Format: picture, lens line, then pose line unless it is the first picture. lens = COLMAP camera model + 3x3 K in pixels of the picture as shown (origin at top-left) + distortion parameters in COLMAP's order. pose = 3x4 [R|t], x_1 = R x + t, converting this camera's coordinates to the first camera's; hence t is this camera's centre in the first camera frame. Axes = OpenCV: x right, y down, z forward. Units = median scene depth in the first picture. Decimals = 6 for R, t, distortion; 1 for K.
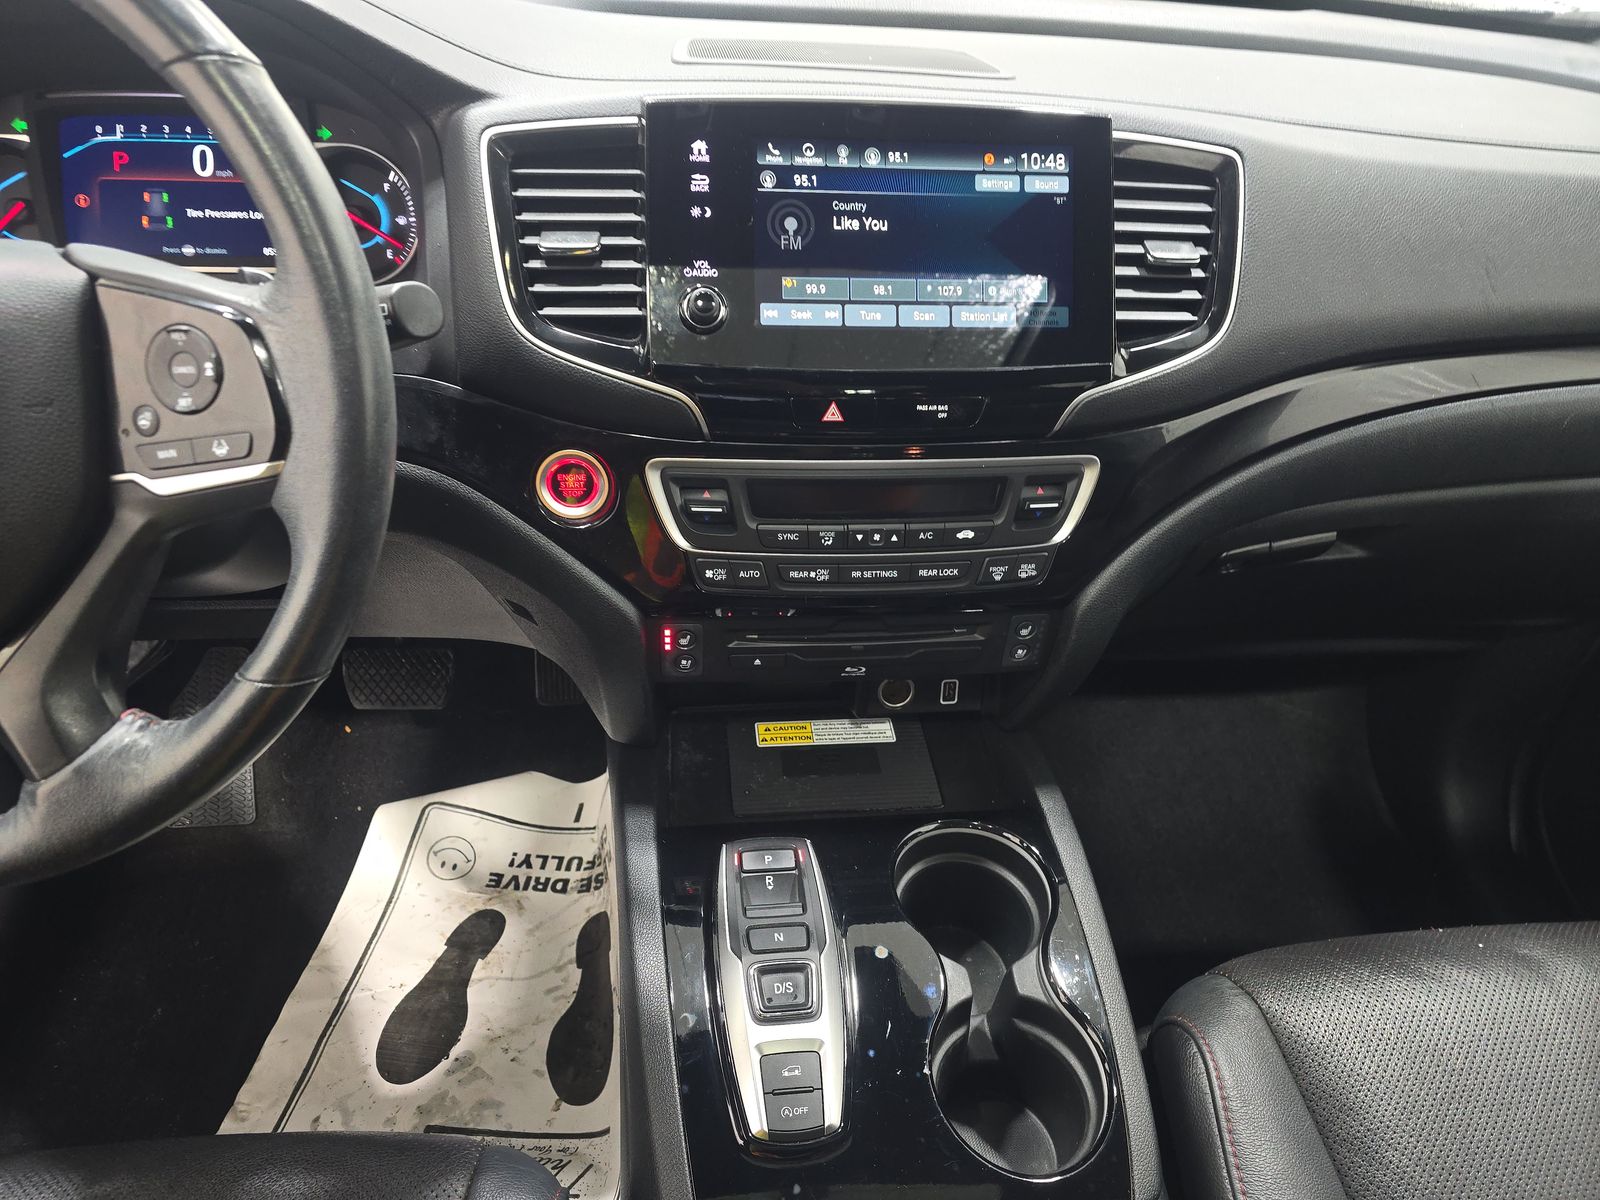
lens RADIAL K [[1029.4, 0, 813.2], [0, 1029.4, 612.0], [0, 0, 1]] dist [0.023234, -0.036407]
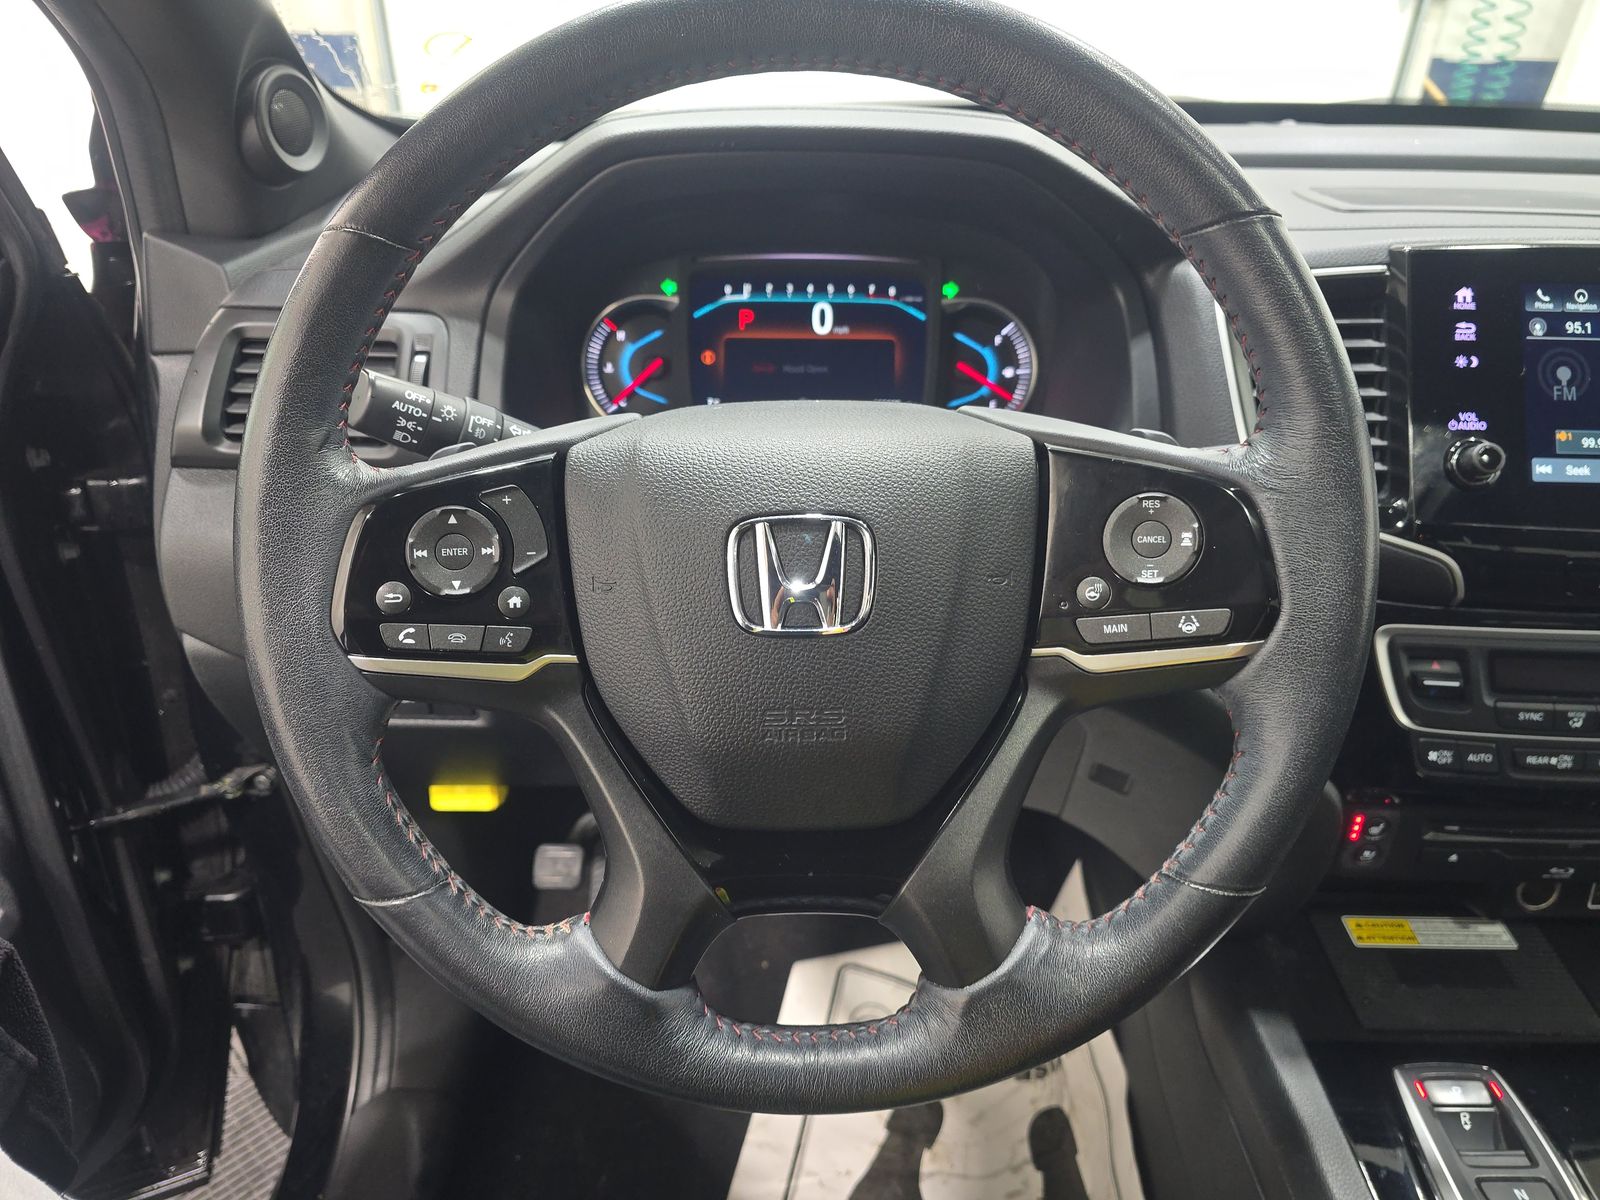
lens RADIAL K [[1029.4, 0, 731.8], [0, 1029.4, 602.5], [0, 0, 1]] dist [0.023234, -0.036407]
pose [[0.987112, 0.022488, -0.158445, -0.553775], [-0.042670, 0.991220, -0.125151, -0.030991], [0.154240, 0.130298, 0.979404, 0.029575]]
